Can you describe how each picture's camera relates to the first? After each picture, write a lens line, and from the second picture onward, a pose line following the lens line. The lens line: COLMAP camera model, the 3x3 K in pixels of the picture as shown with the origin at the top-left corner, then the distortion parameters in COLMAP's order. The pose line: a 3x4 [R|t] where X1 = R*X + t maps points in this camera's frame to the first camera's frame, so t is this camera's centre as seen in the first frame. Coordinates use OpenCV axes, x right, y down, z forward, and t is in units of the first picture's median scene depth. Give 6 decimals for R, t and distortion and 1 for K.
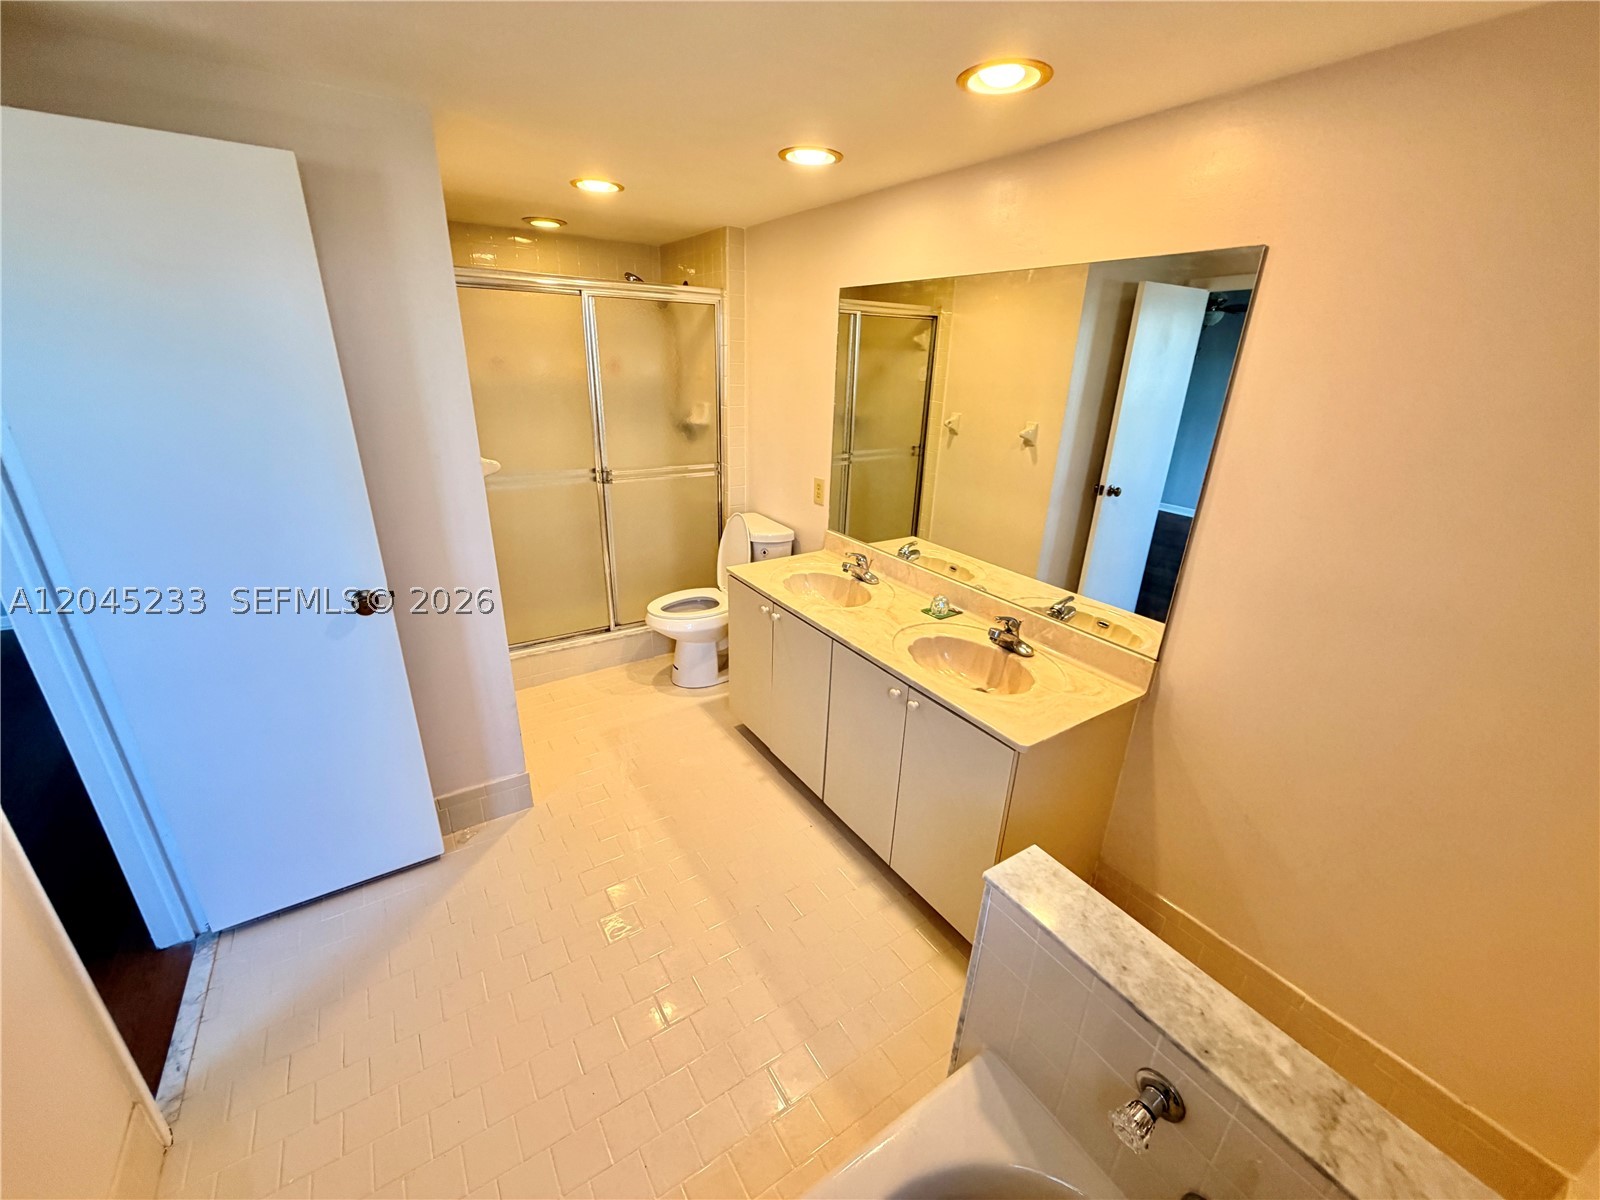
lens RADIAL K [[636.7, 0, 795.2], [0, 636.7, 600.7], [0, 0, 1]] dist [-0.000962, 0.000013]
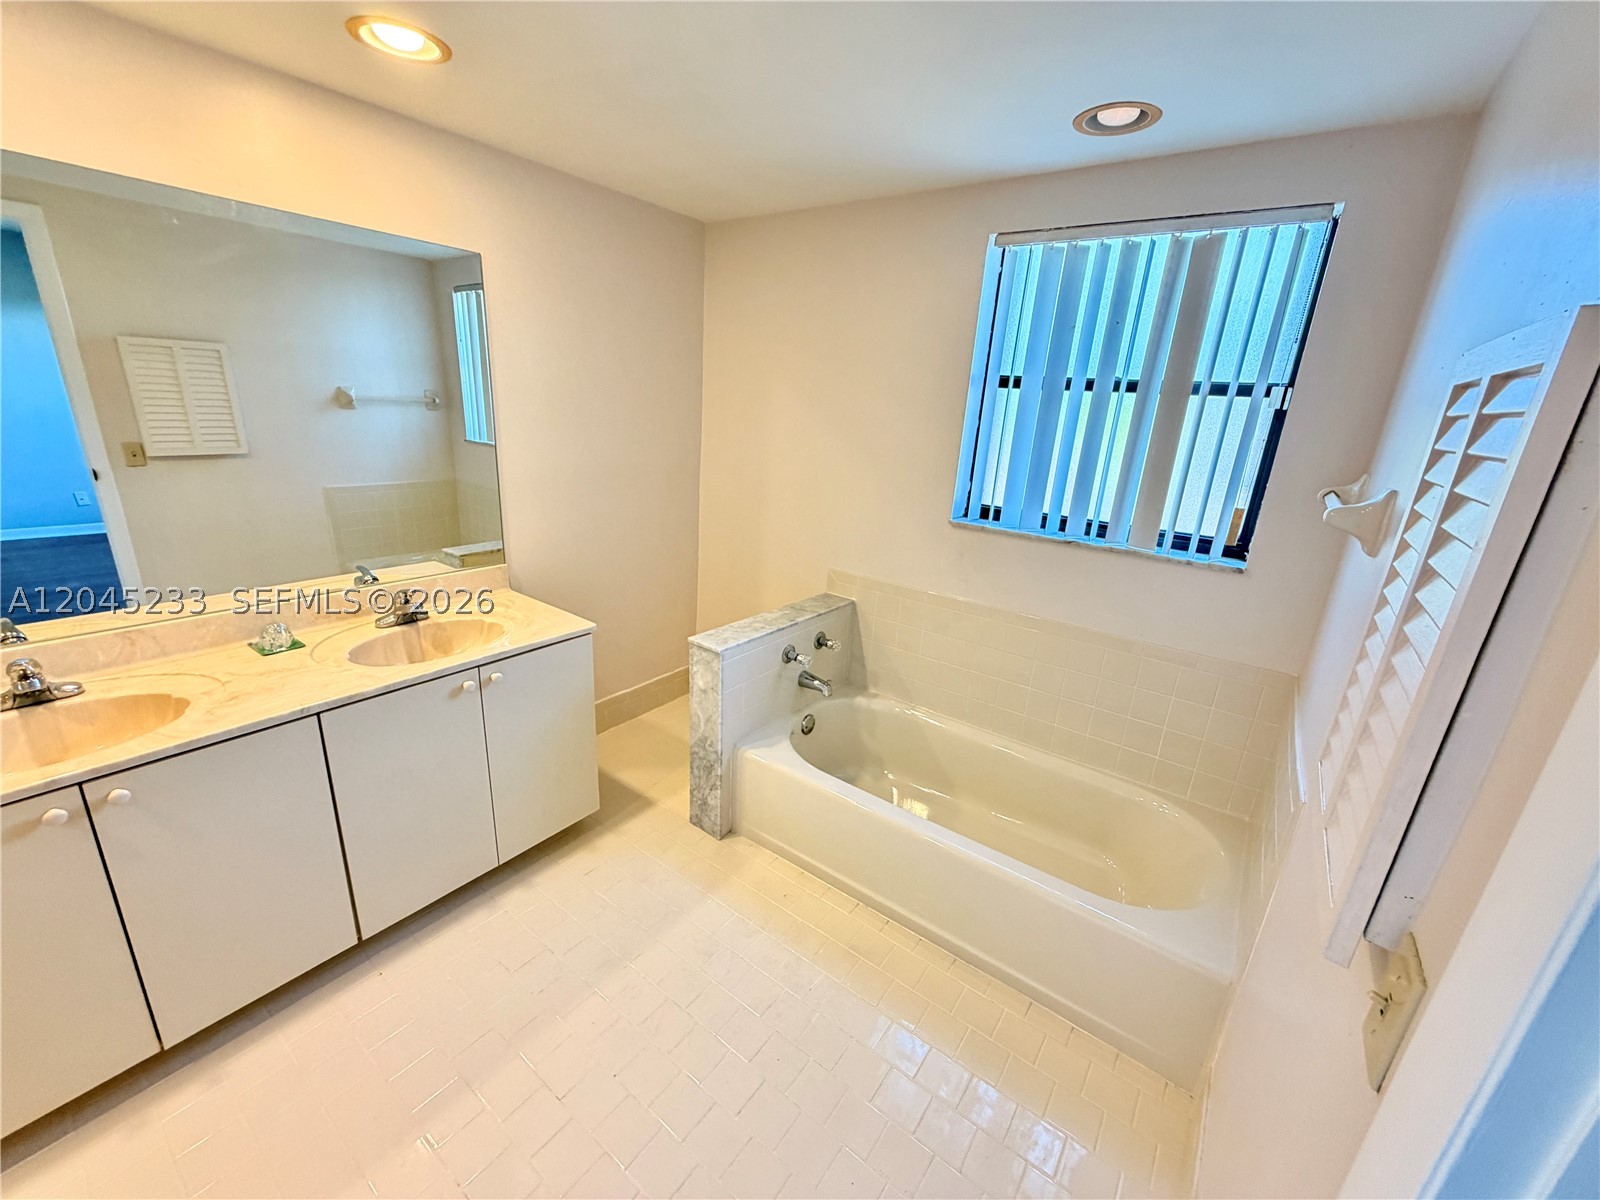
lens RADIAL K [[636.7, 0, 795.2], [0, 636.7, 600.7], [0, 0, 1]] dist [-0.000962, 0.000013]
pose [[-0.340795, -0.332781, 0.879270, -1.010133], [0.273372, 0.859768, 0.431355, -0.299277], [-0.899515, 0.387371, -0.202031, 0.923203]]
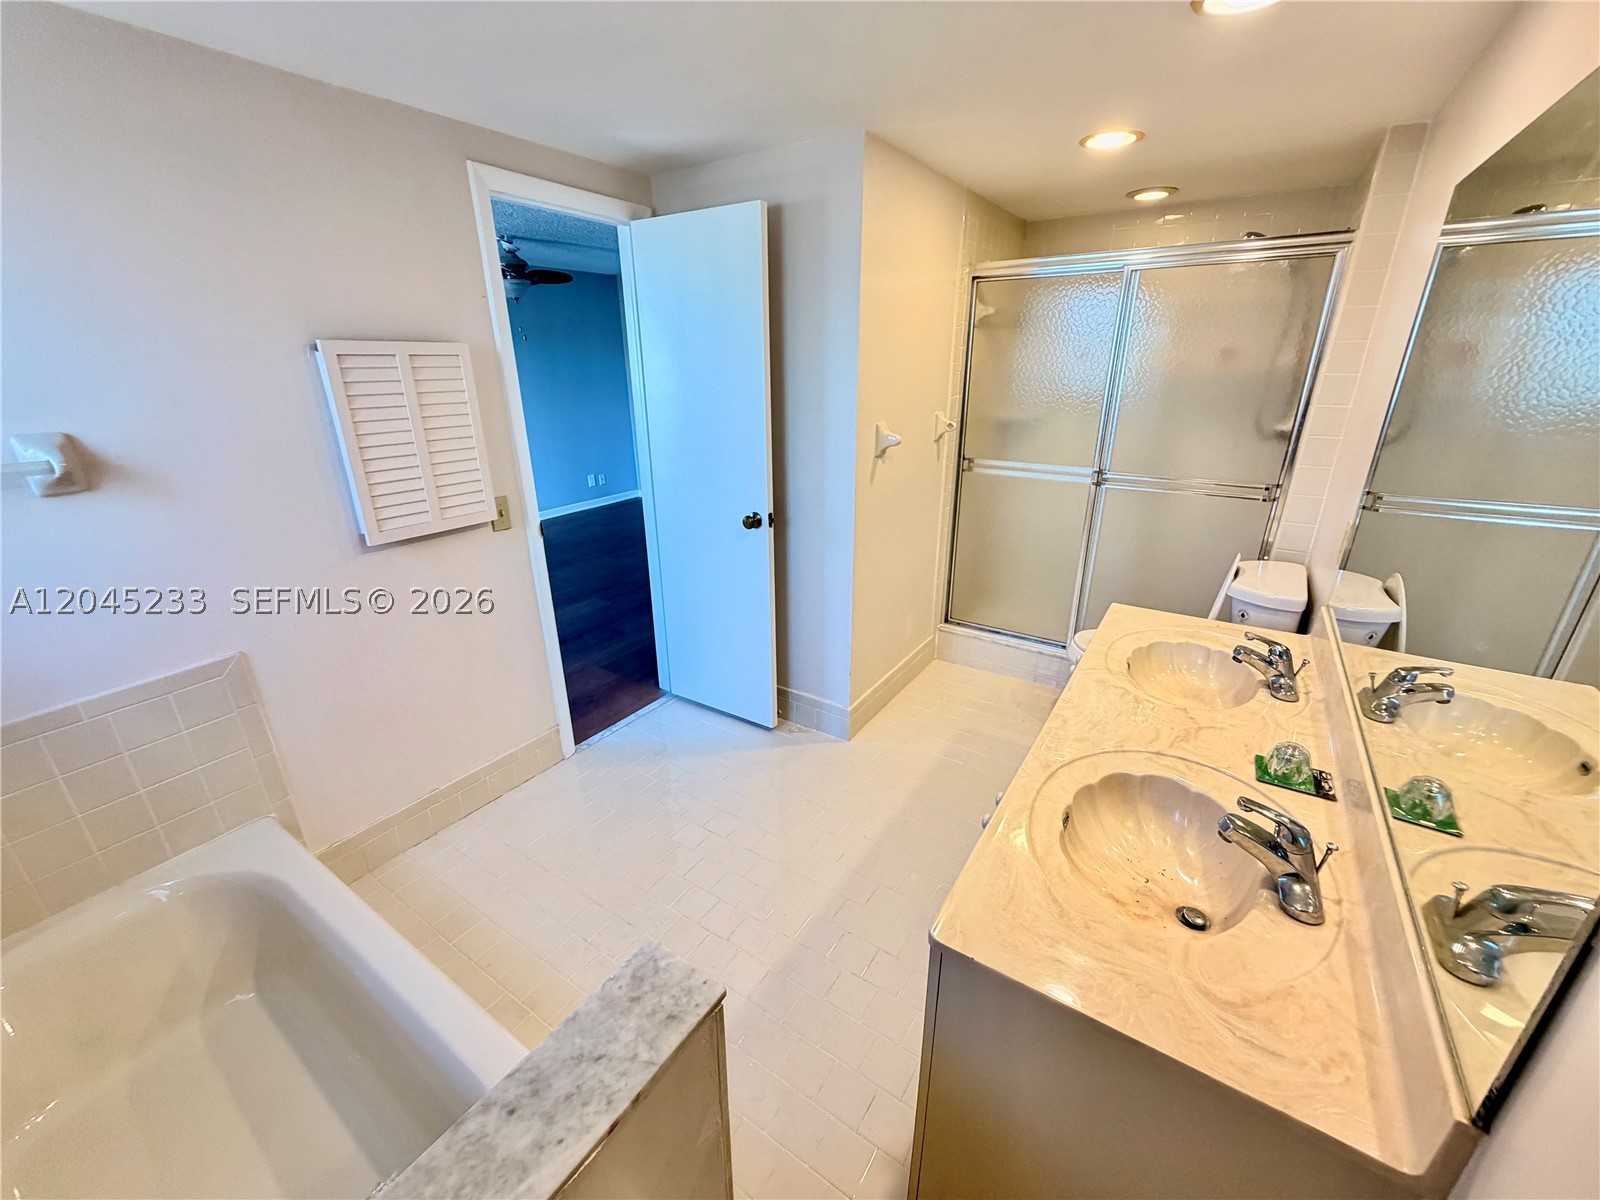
lens RADIAL K [[636.7, 0, 795.2], [0, 636.7, 600.7], [0, 0, 1]] dist [-0.000962, 0.000013]
pose [[0.390996, 0.294224, -0.872098, 0.777750], [-0.310255, 0.934205, 0.176078, -0.134514], [0.866524, 0.201727, 0.456555, 0.587444]]
